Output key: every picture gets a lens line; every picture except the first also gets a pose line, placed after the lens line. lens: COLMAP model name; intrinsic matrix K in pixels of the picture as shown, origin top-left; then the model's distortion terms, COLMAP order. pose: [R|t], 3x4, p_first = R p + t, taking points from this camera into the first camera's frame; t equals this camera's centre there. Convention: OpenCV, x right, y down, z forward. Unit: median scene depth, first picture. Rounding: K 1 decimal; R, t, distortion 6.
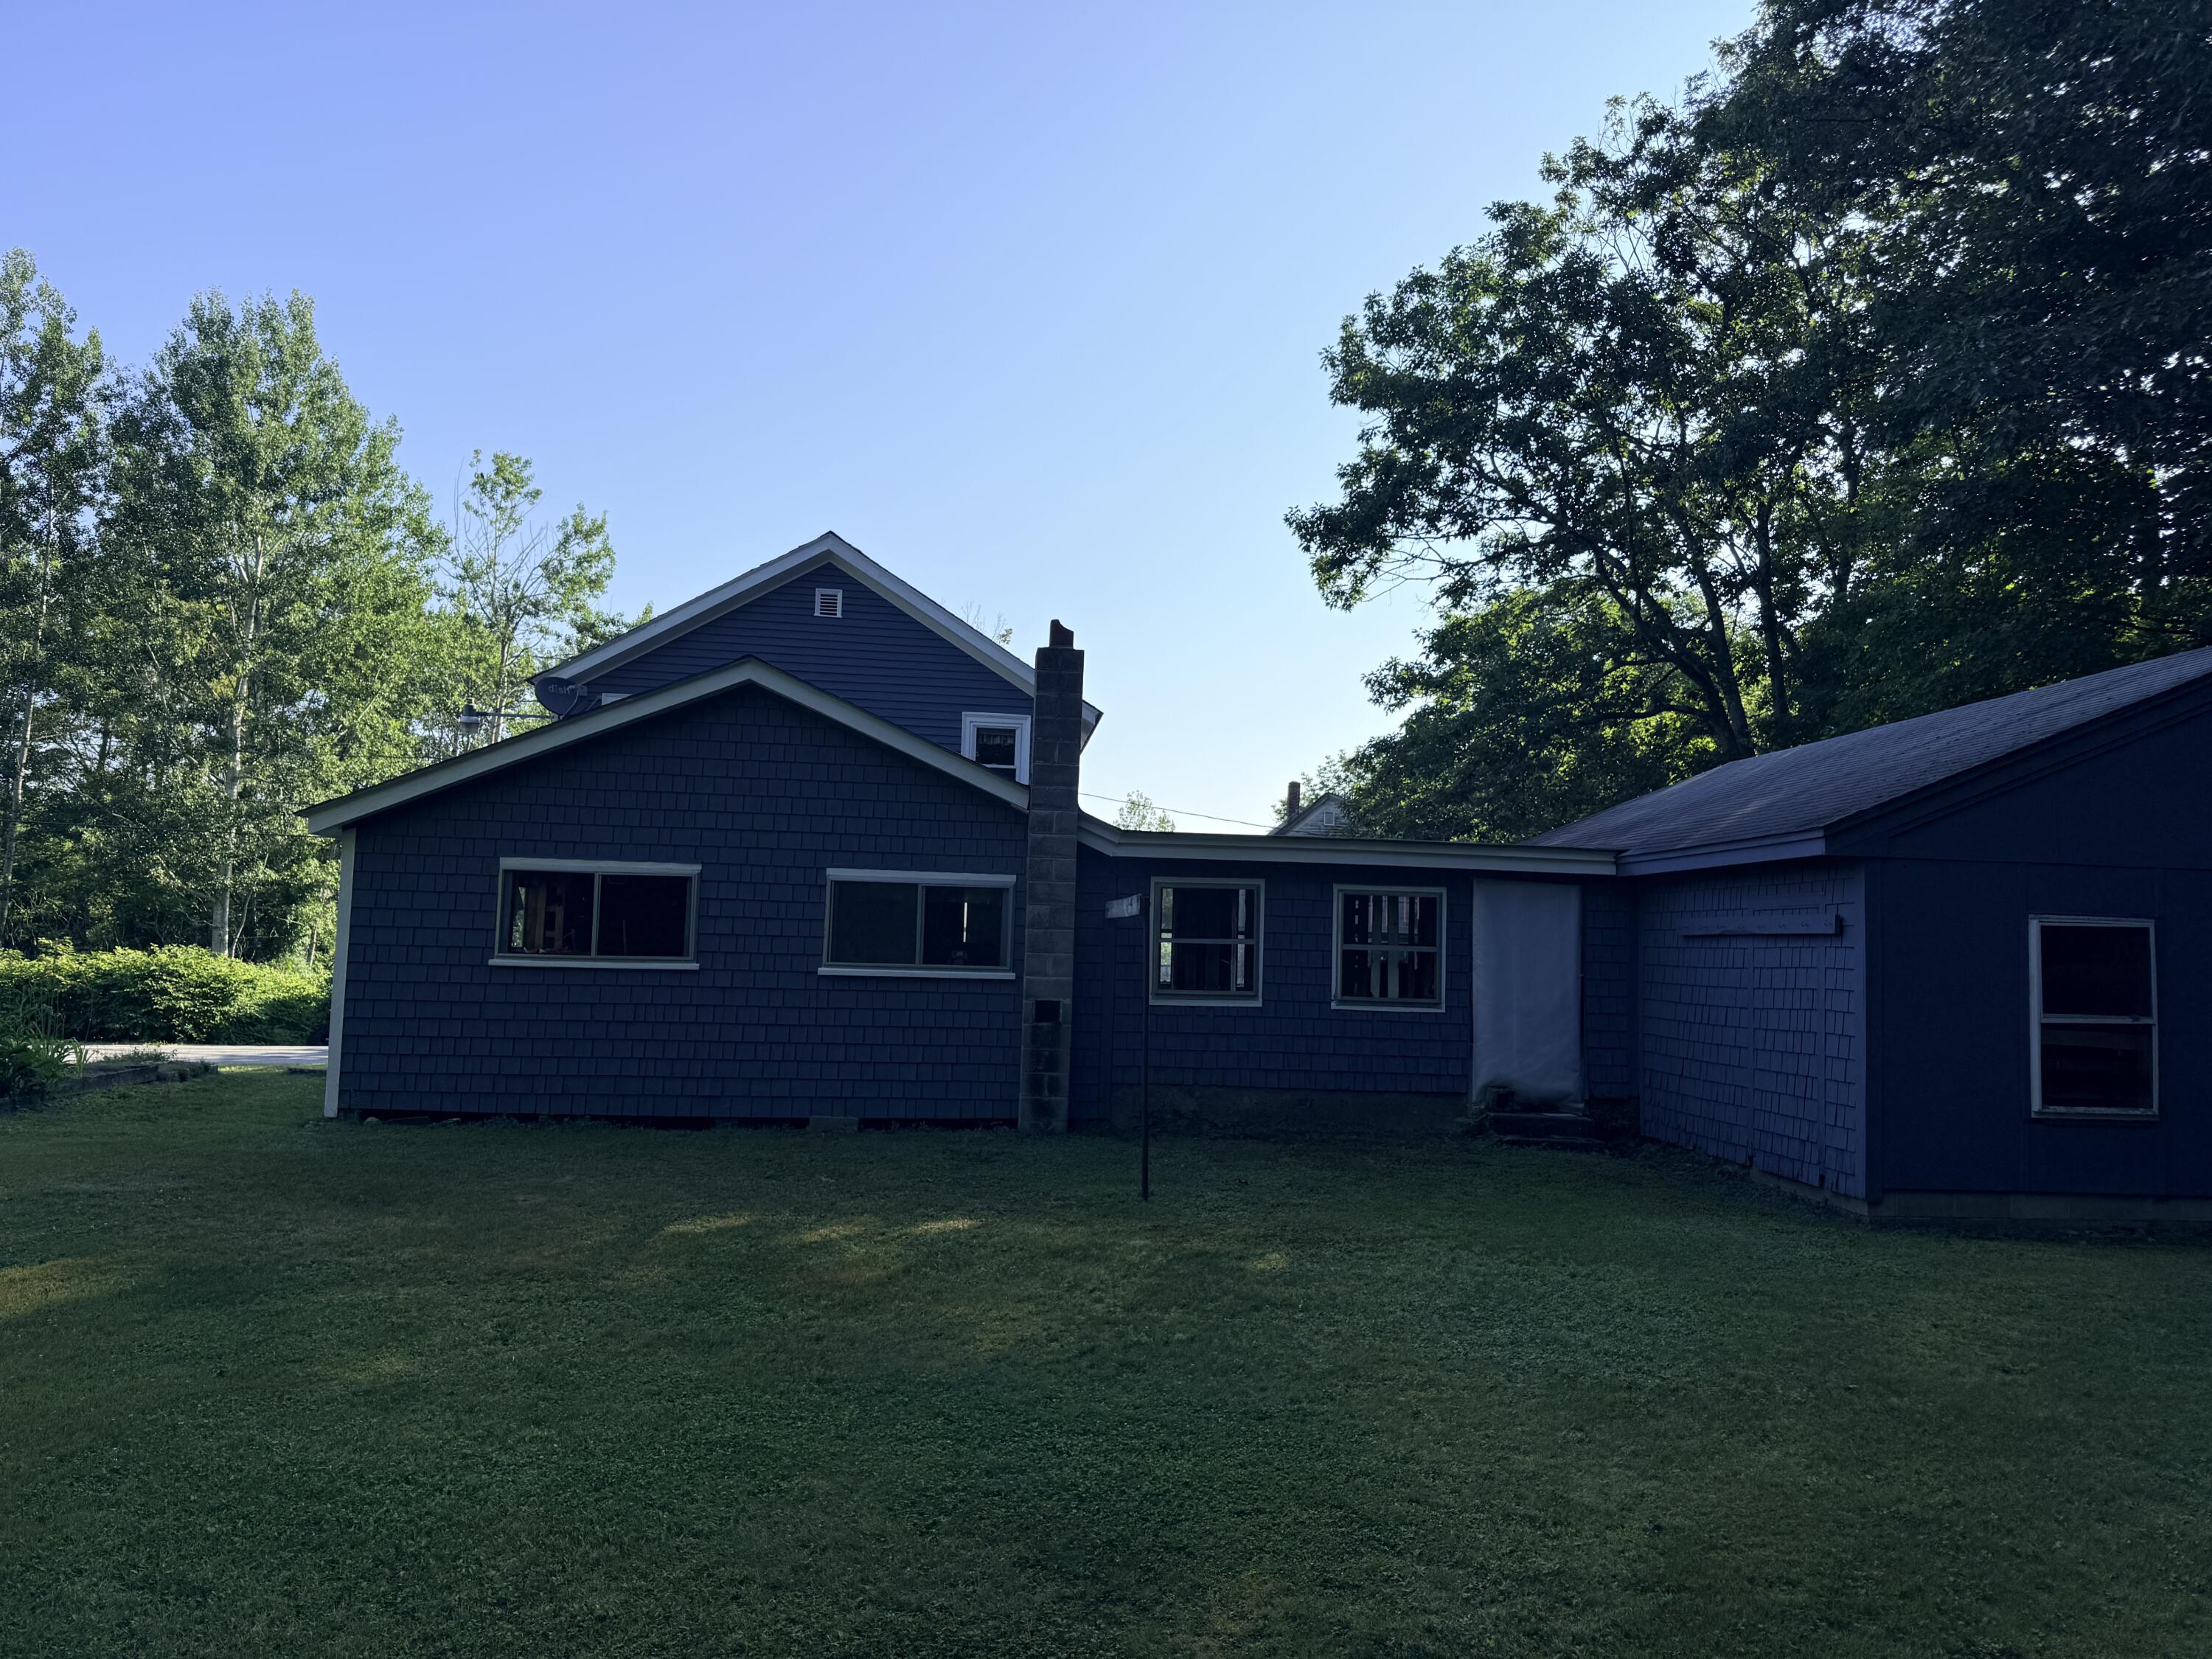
lens RADIAL K [[1549.4, 0, 1115.8], [0, 1549.4, 835.2], [0, 0, 1]] dist [0.071333, -0.088678]
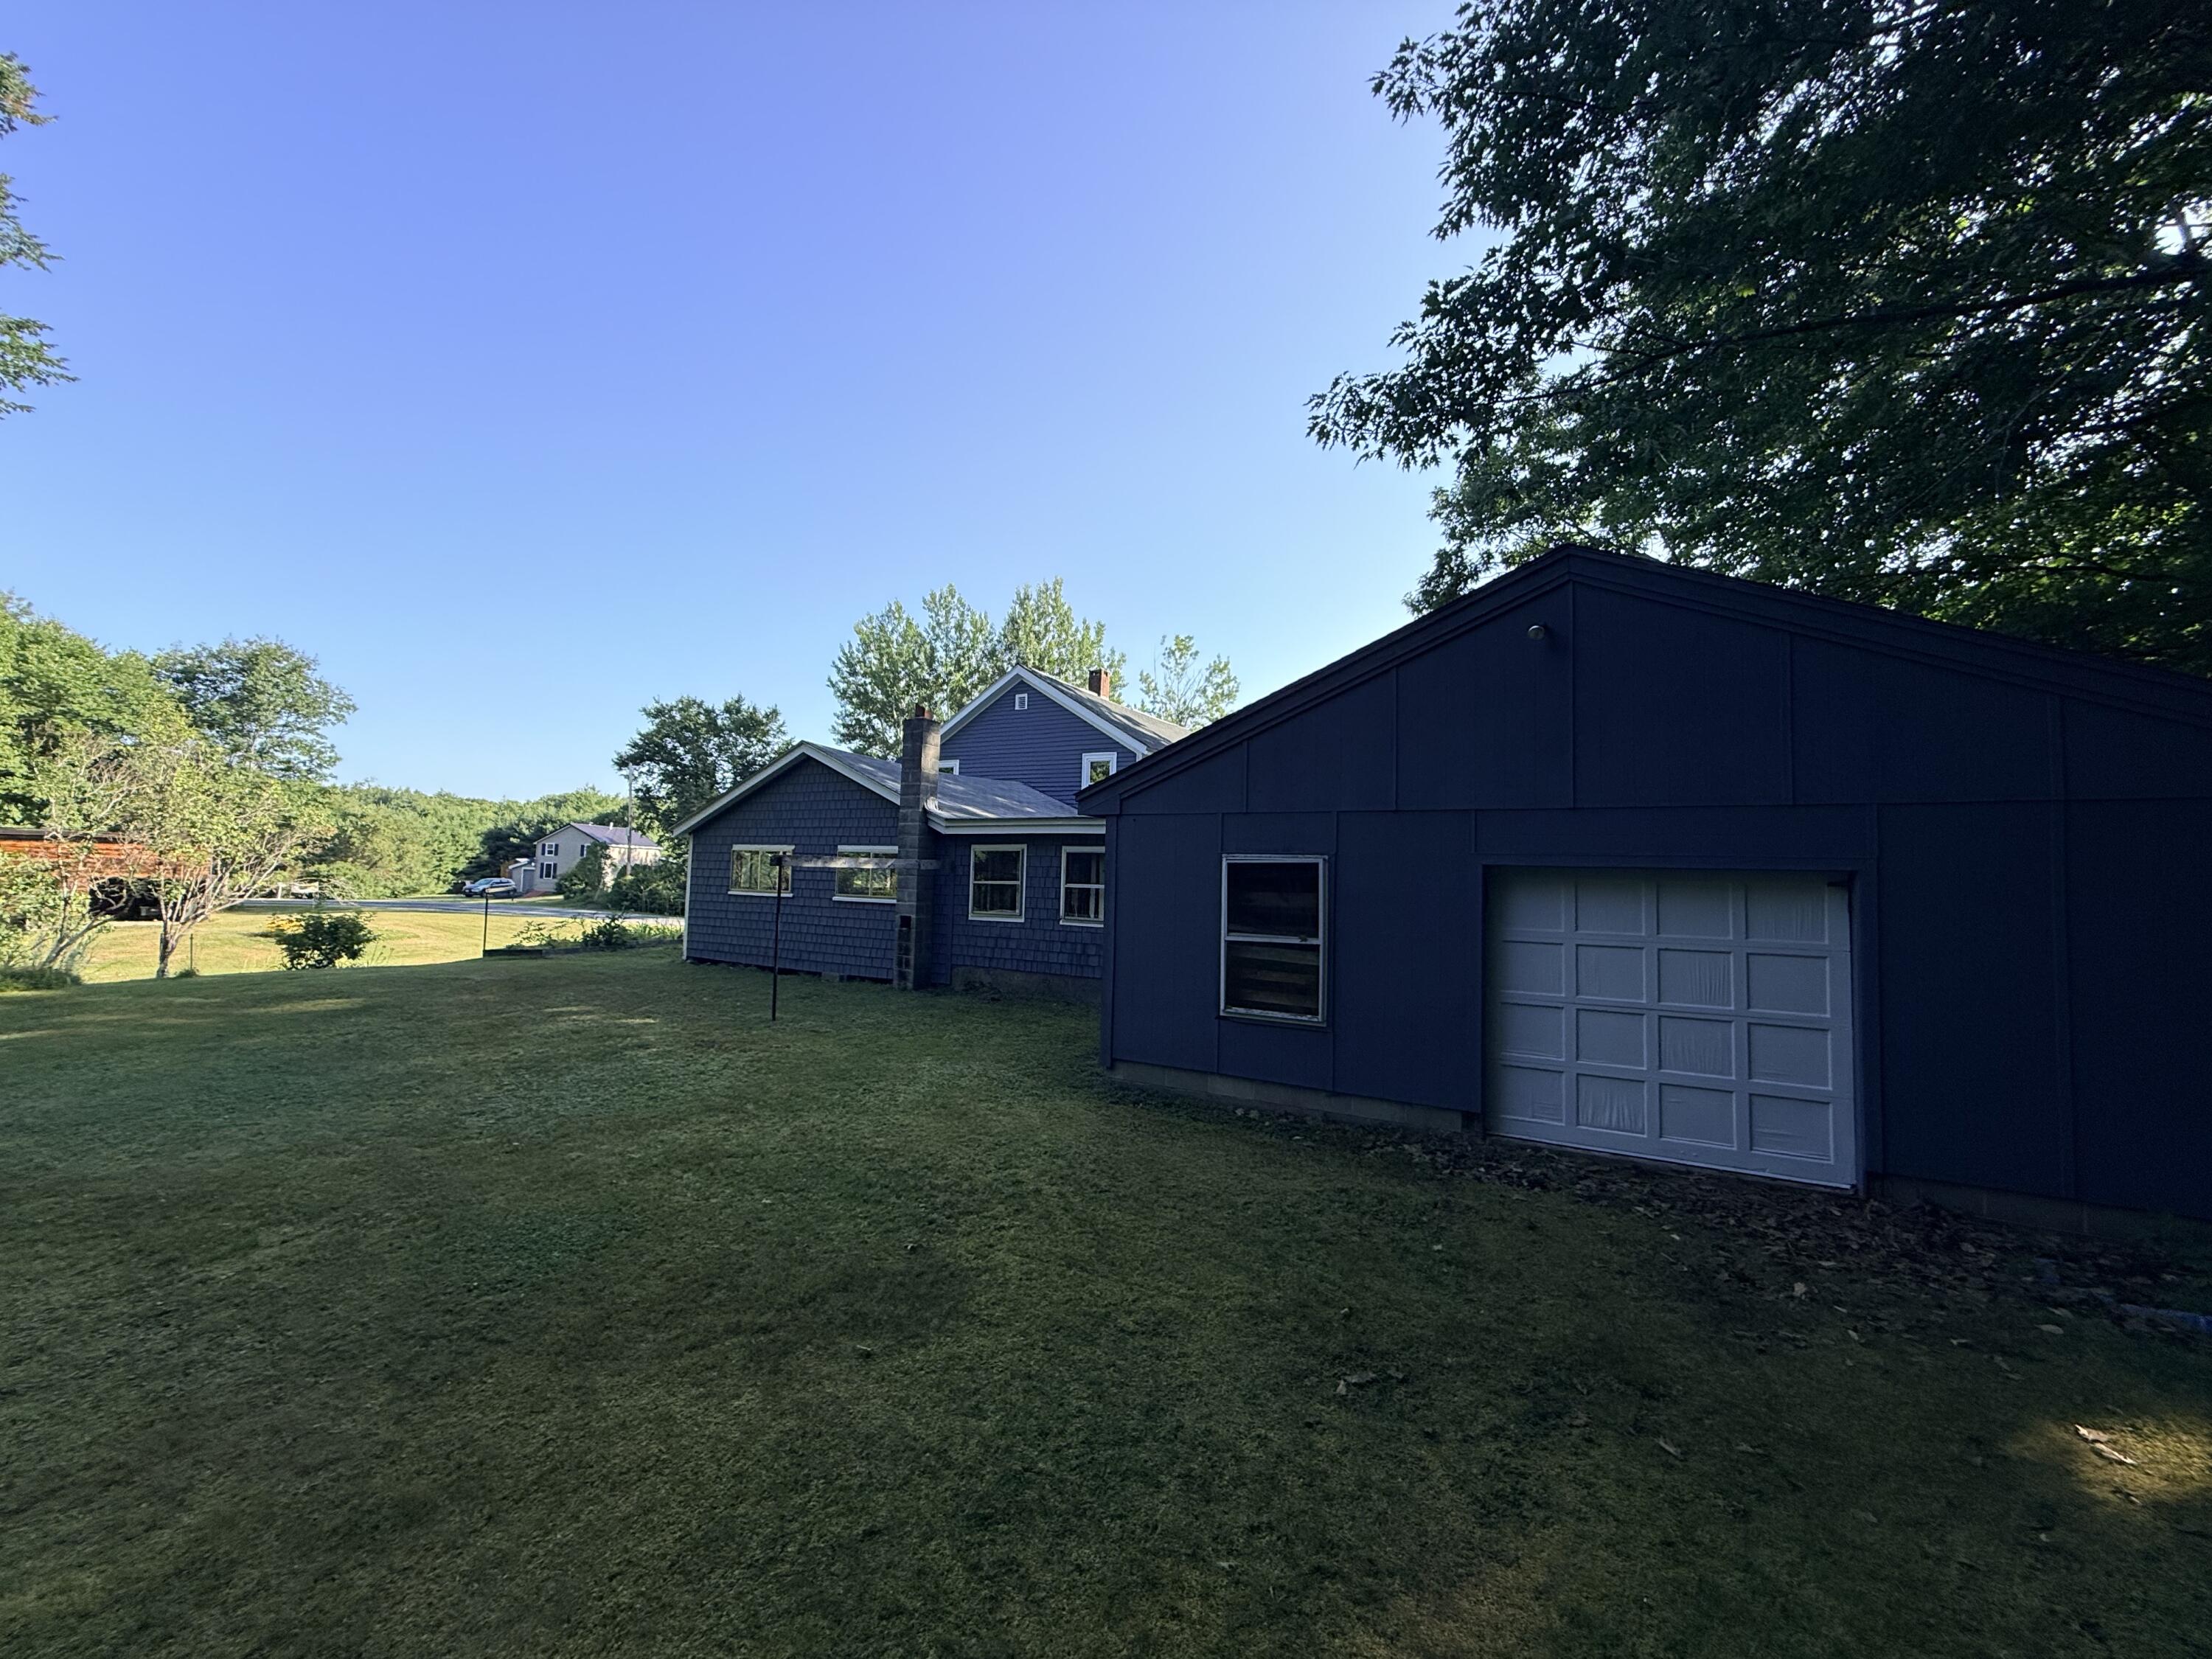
lens RADIAL K [[882.7, 0, 1102.4], [0, 882.7, 830.1], [0, 0, 1]] dist [-0.000887, 0.000162]
pose [[0.814407, -0.039716, -0.578933, 0.717481], [0.039455, 0.999136, -0.013041, 0.028687], [0.578951, -0.012221, 0.815271, 0.288217]]
